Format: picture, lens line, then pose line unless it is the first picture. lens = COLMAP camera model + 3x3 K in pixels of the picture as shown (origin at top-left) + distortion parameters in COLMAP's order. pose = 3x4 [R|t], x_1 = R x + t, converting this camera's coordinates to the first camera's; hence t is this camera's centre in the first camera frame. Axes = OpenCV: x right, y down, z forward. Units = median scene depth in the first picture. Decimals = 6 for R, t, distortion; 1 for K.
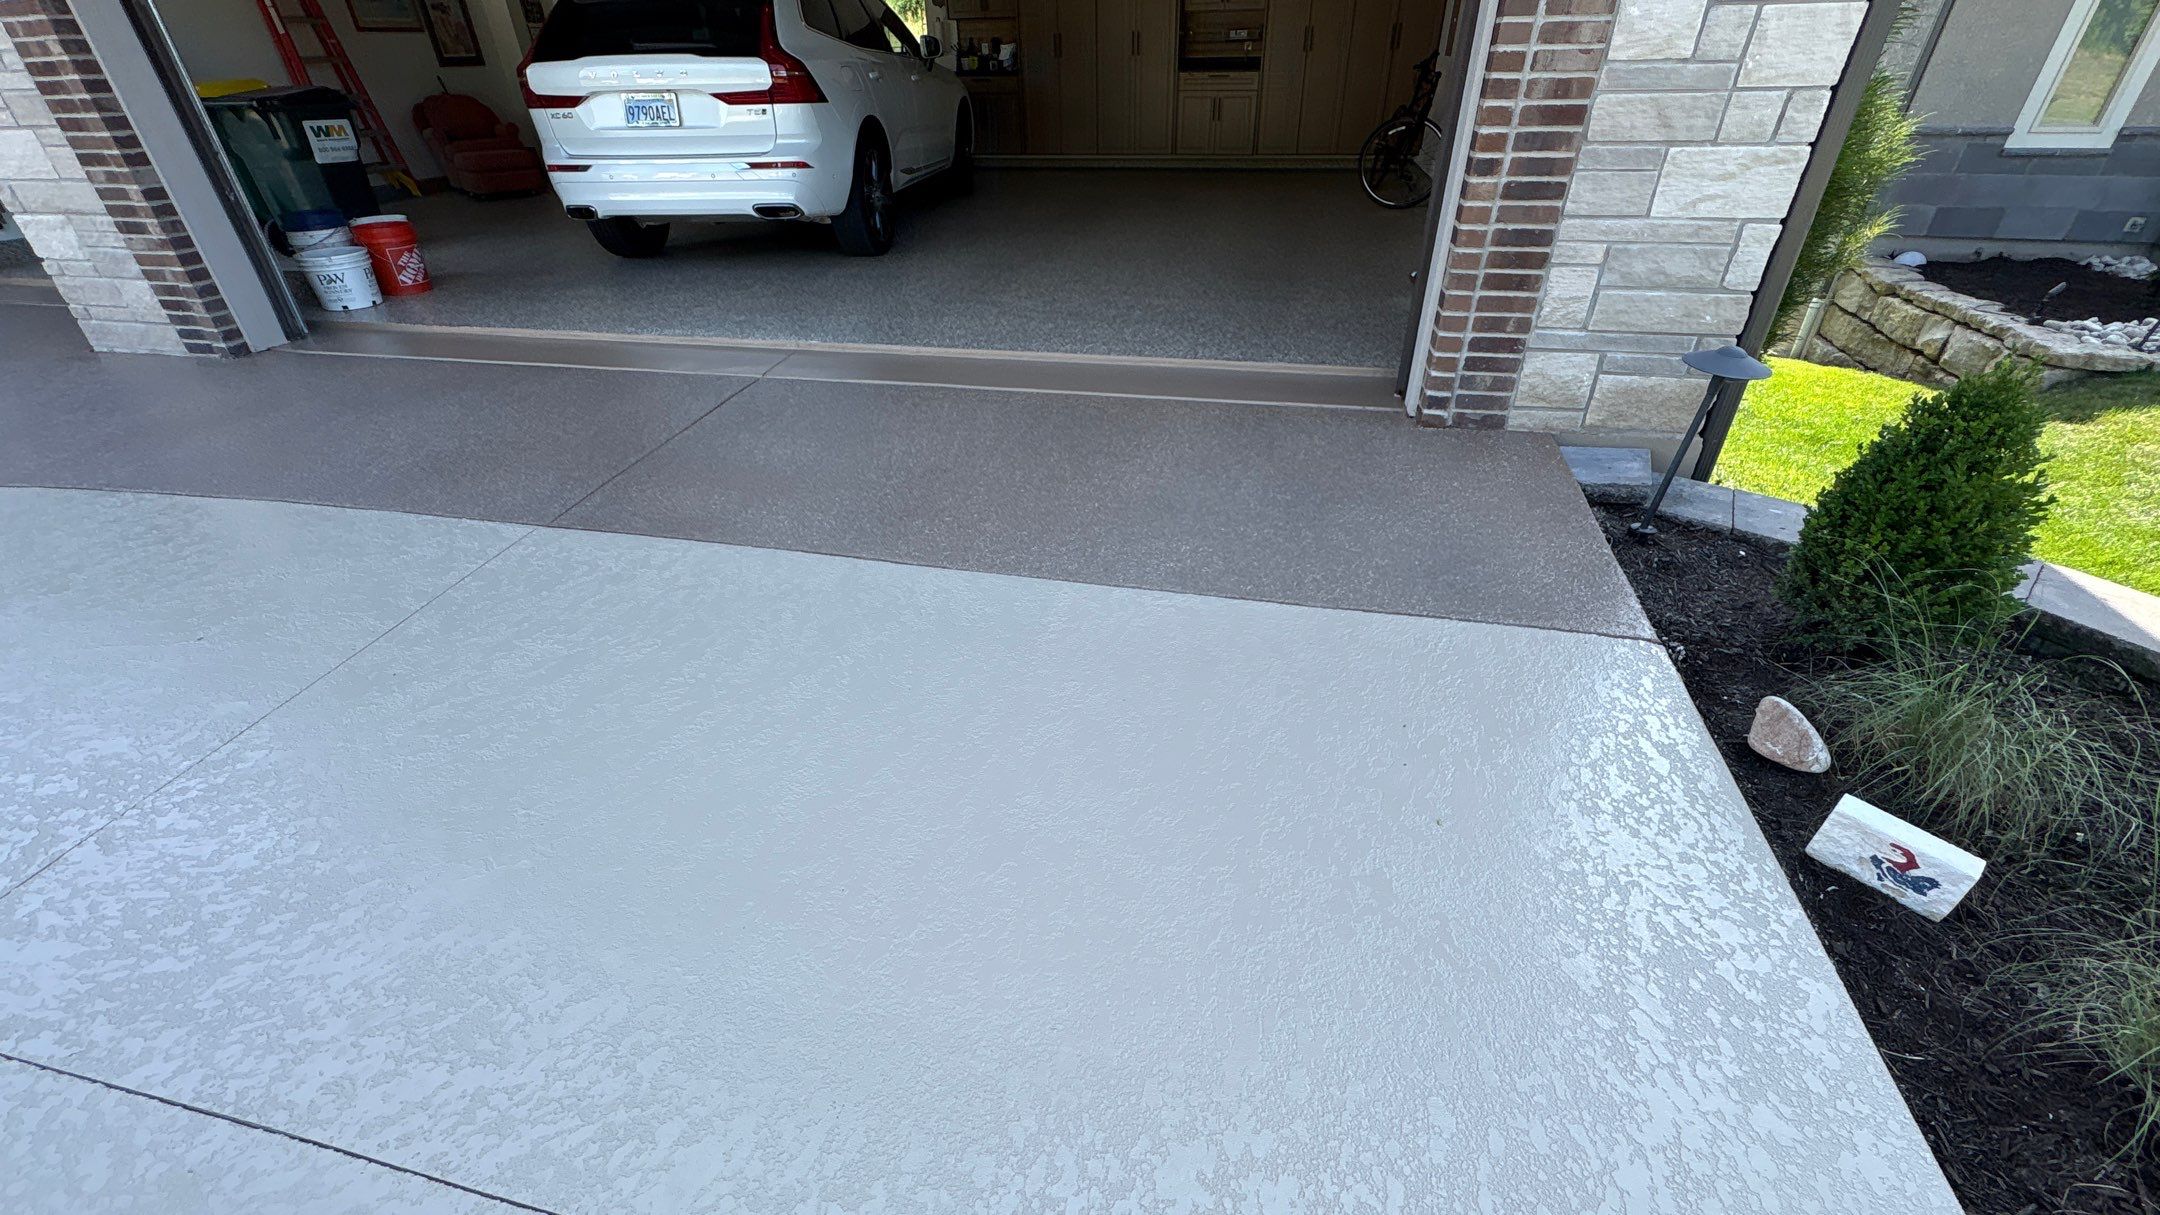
lens RADIAL K [[863.5, 0, 1081.5], [0, 863.5, 602.7], [0, 0, 1]] dist [0.002121, -0.000390]
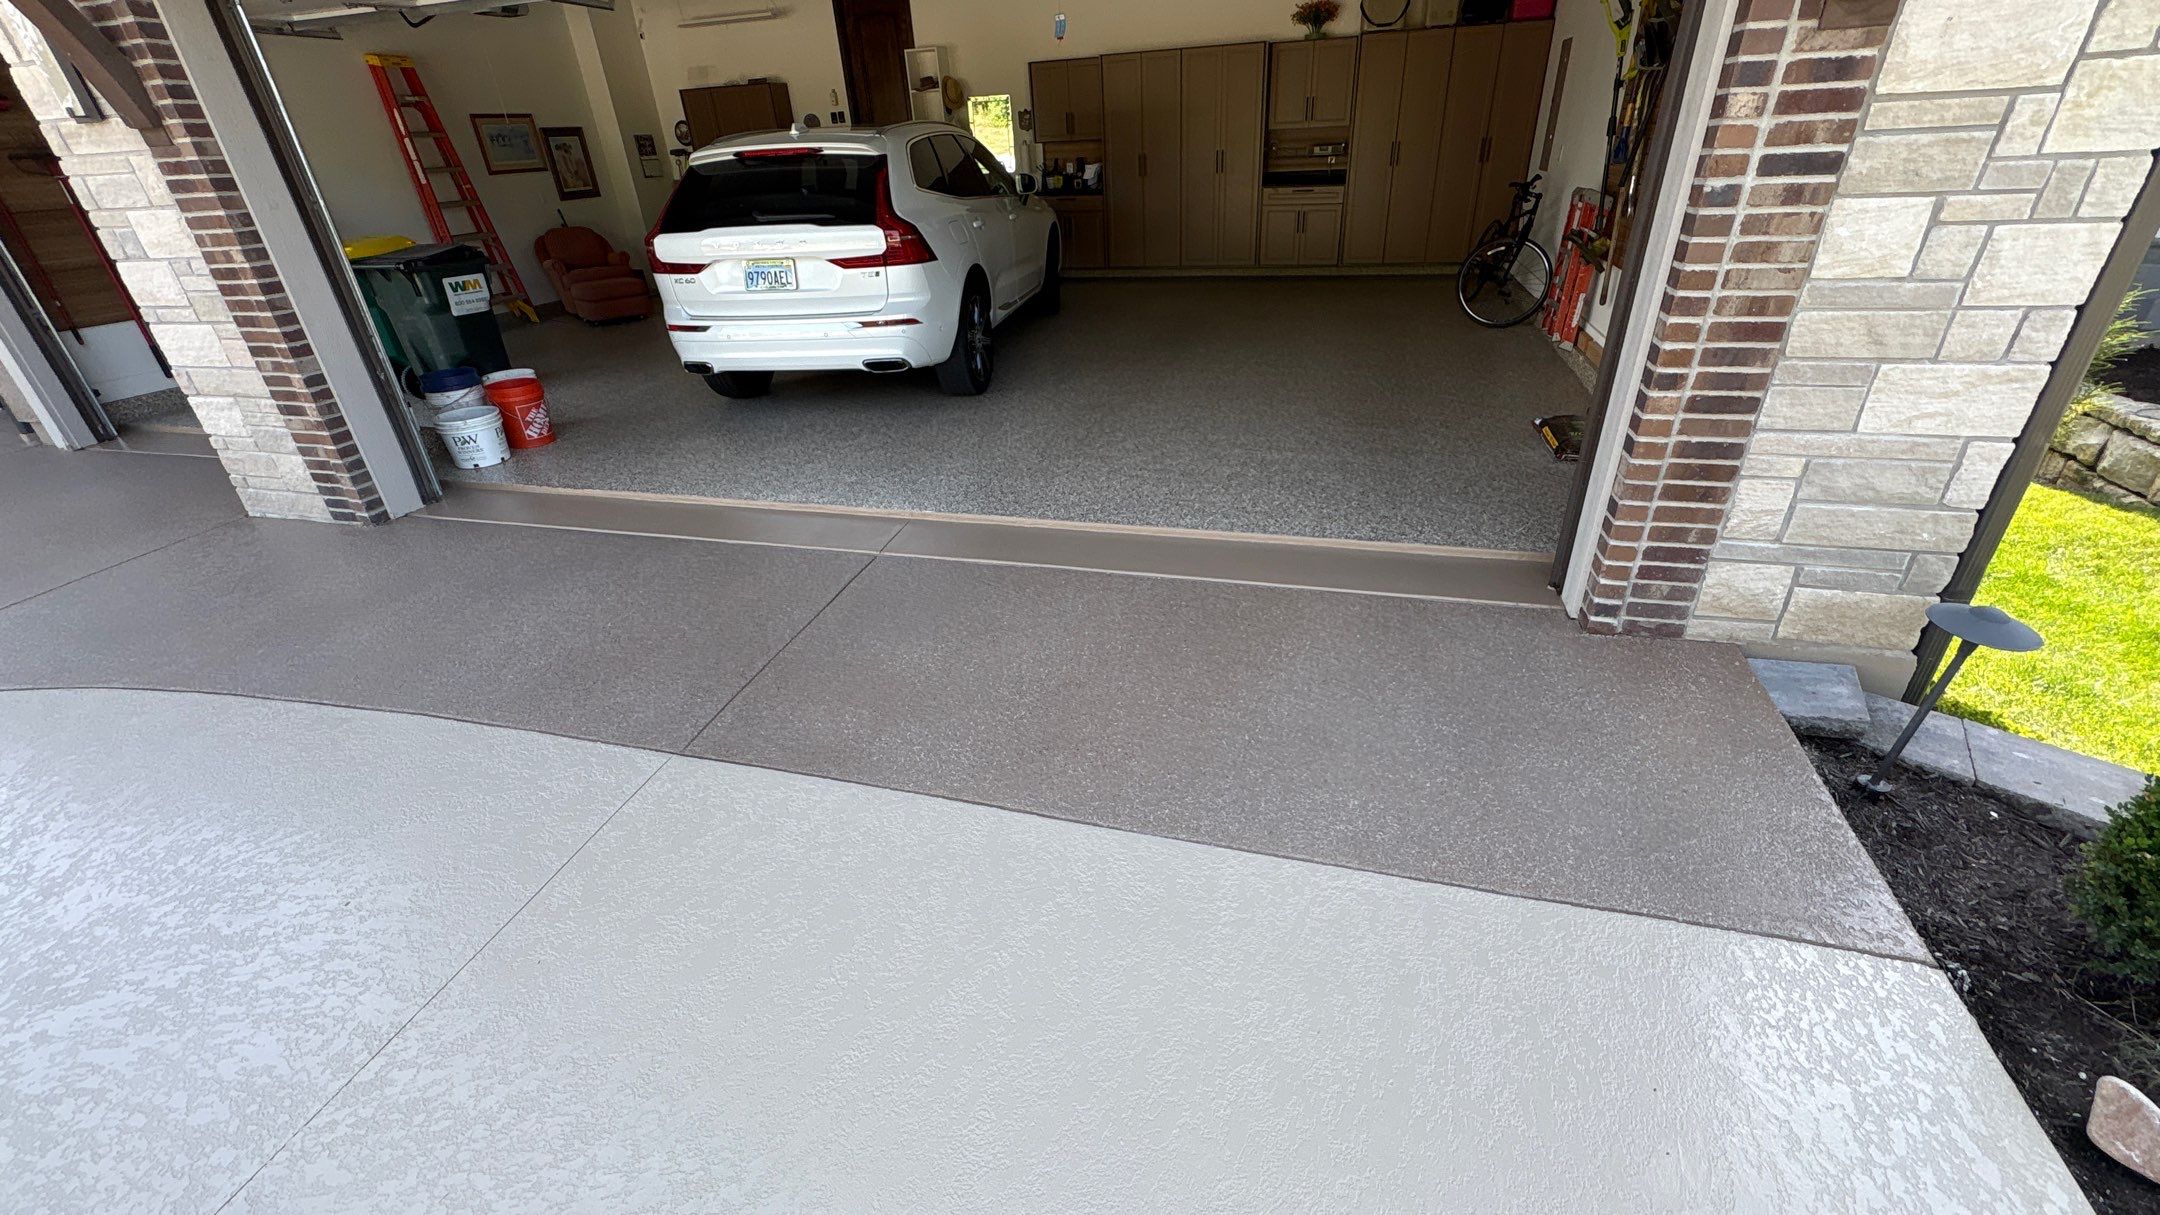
lens RADIAL K [[863.5, 0, 1081.2], [0, 863.5, 604.4], [0, 0, 1]] dist [0.002121, -0.000390]
pose [[0.997860, 0.002806, -0.065333, -0.076032], [-0.007054, 0.997868, -0.064876, -0.146742], [0.065011, 0.065198, 0.995752, 0.033246]]
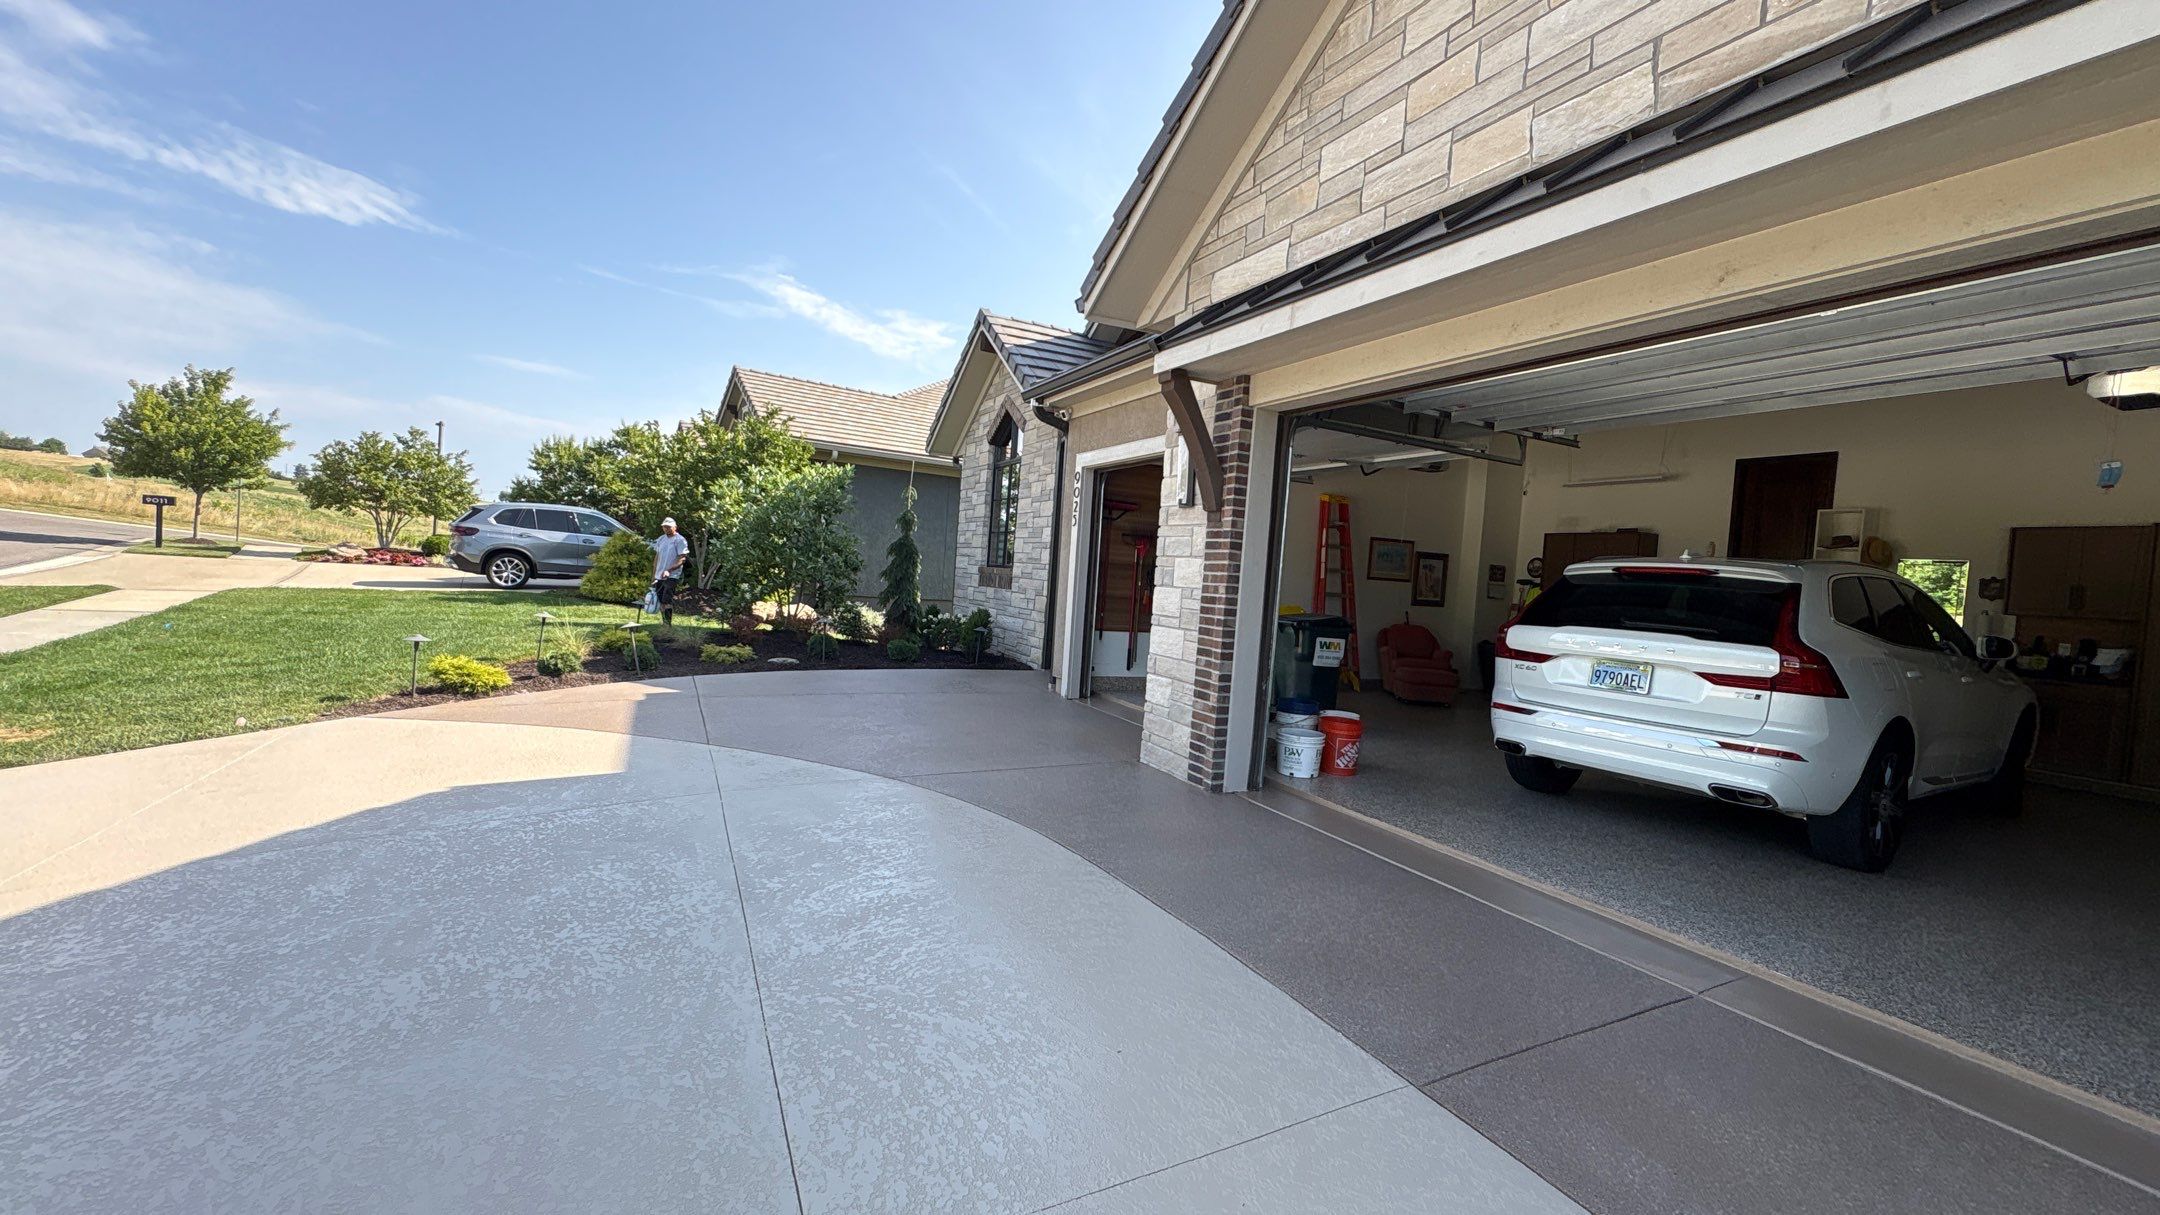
lens RADIAL K [[863.5, 0, 1081.1], [0, 863.5, 606.0], [0, 0, 1]] dist [0.002121, -0.000390]
pose [[0.617810, 0.092319, -0.780889, -0.138039], [-0.487303, 0.824346, -0.288079, -0.053957], [0.617127, 0.558508, 0.554276, 0.013850]]
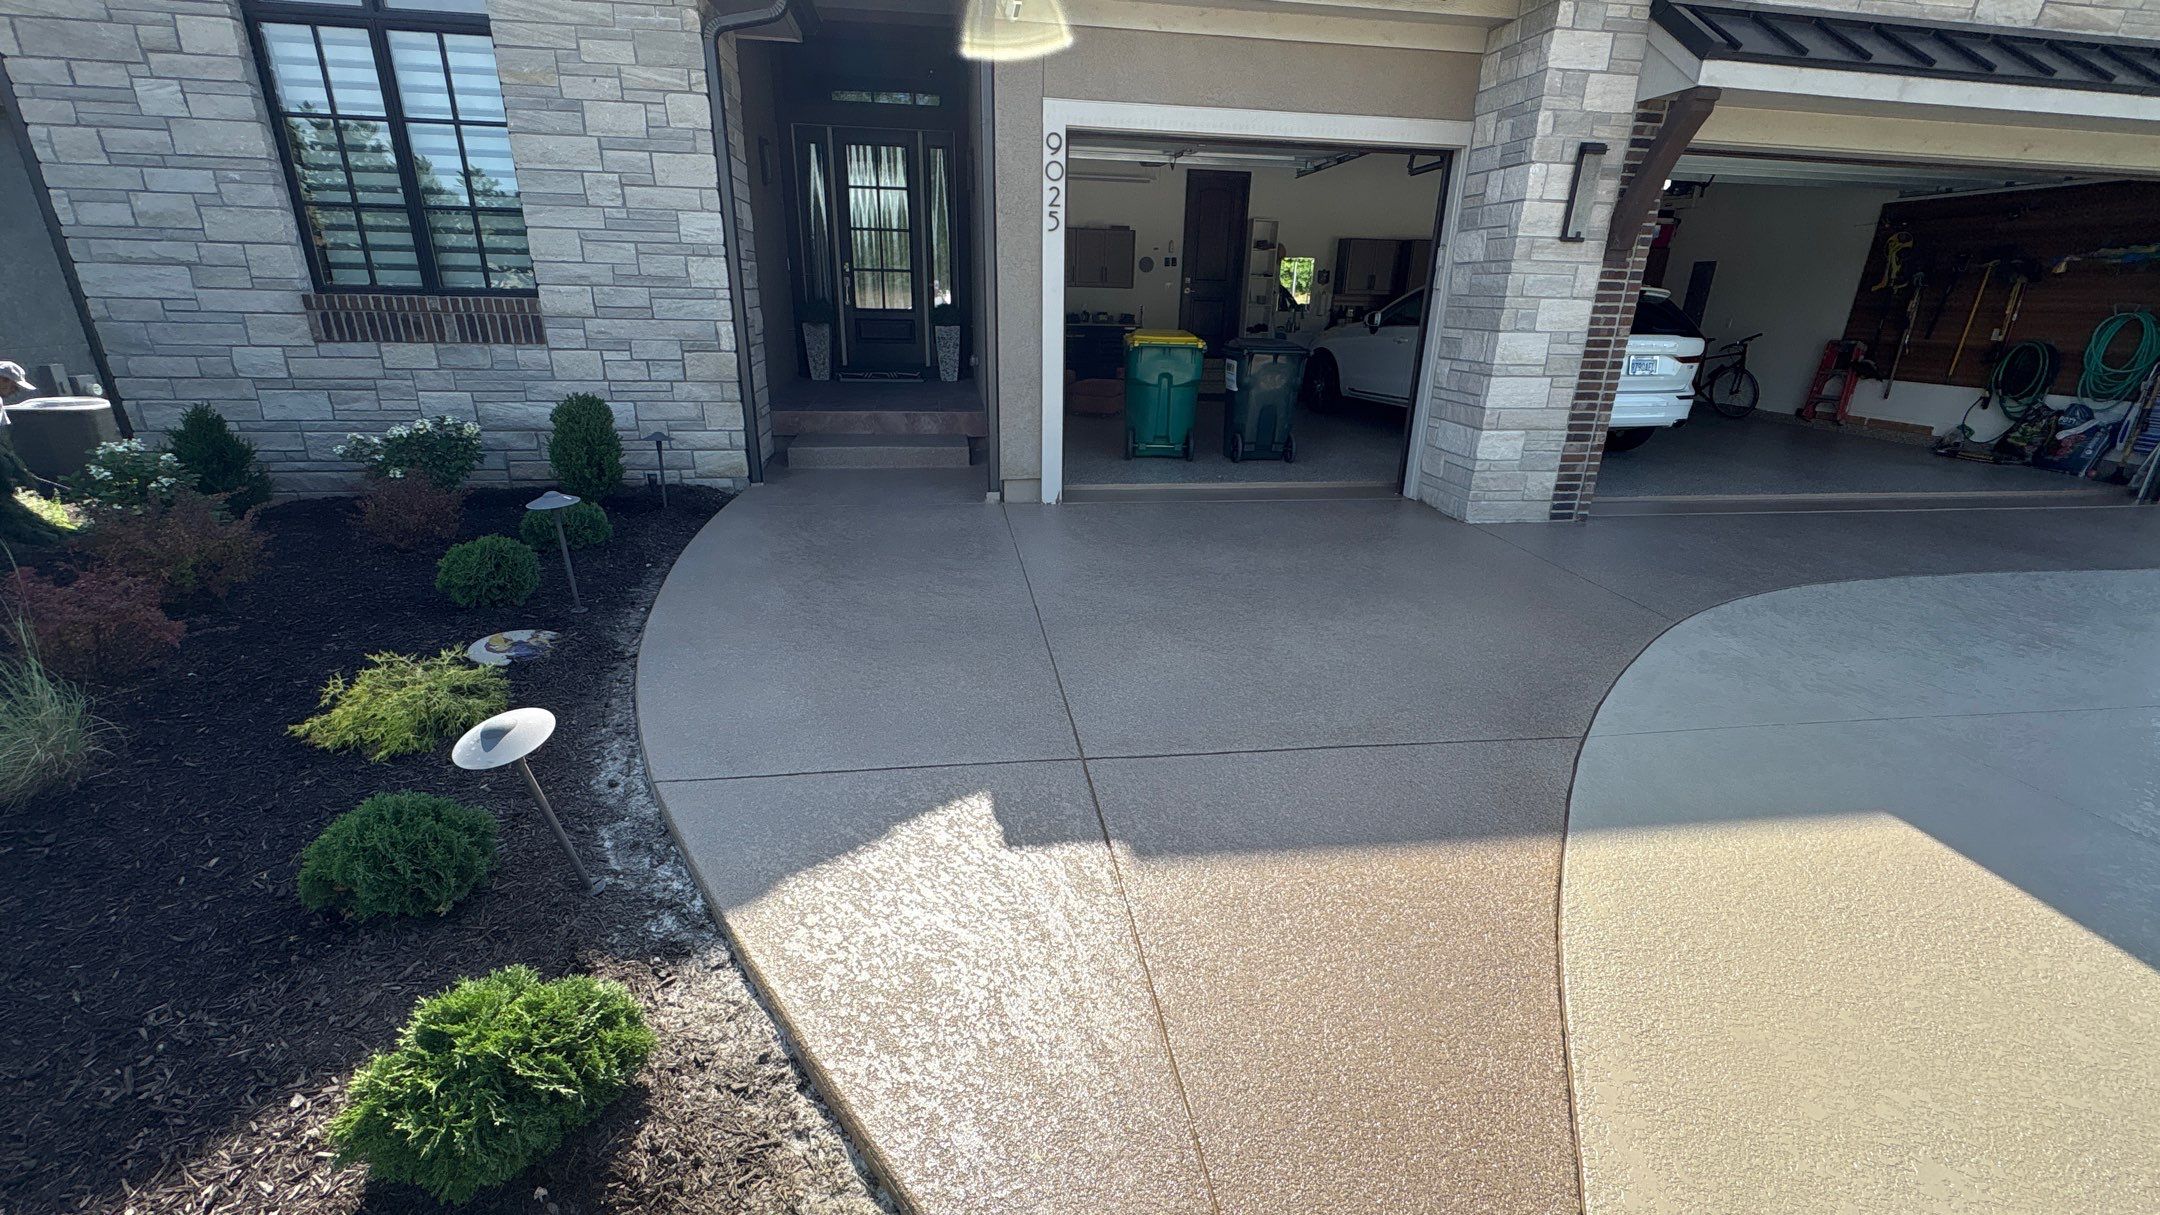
lens RADIAL K [[863.5, 0, 1083.3], [0, 863.5, 609.9], [0, 0, 1]] dist [0.002121, -0.000390]
pose [[0.929896, -0.086735, 0.357451, -2.643684], [0.159855, 0.970524, -0.180361, -0.010950], [-0.331271, 0.224858, 0.916351, -0.023592]]
